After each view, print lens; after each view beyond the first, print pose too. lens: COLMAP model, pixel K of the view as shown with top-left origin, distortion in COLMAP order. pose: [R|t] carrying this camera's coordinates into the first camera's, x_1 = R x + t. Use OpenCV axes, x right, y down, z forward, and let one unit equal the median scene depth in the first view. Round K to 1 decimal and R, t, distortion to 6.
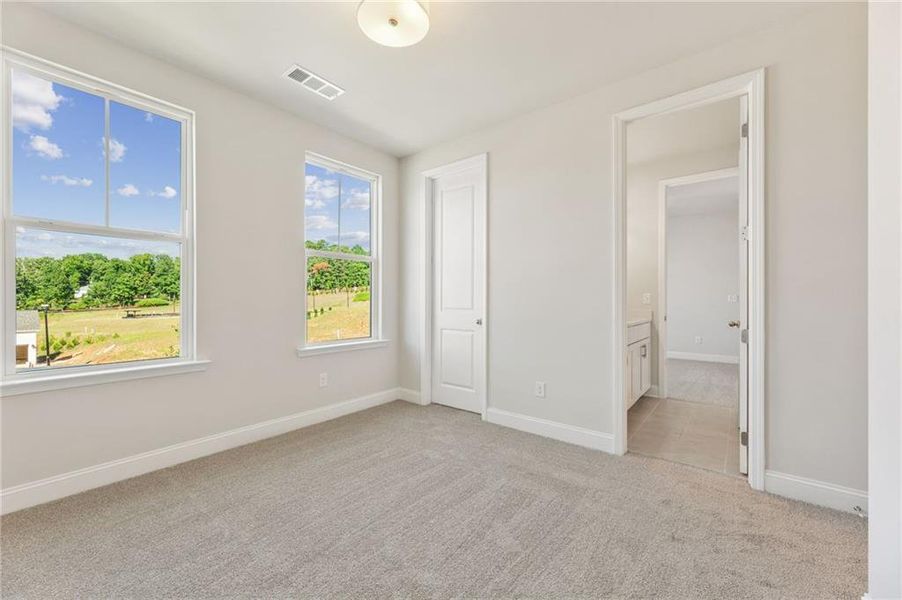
lens RADIAL K [[358.4, 0, 451.0], [0, 358.4, 300.0], [0, 0, 1]] dist [0.001217, 0.000107]
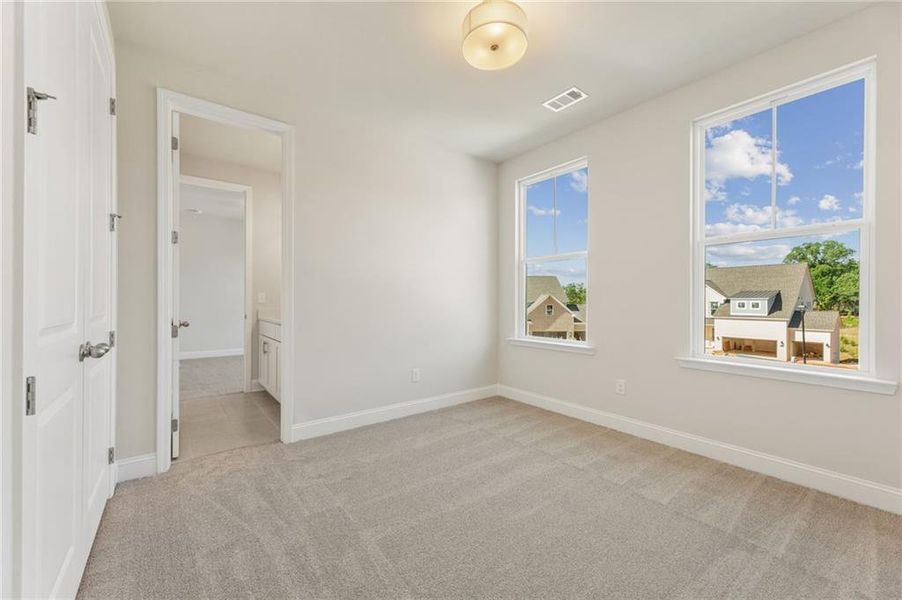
lens RADIAL K [[358.4, 0, 451.0], [0, 358.4, 300.0], [0, 0, 1]] dist [0.001217, 0.000107]
pose [[-0.232390, -0.003408, -0.972617, 0.645553], [-0.000266, 0.999994, -0.003441, 0.004123], [0.972623, -0.000541, -0.232390, 0.793307]]
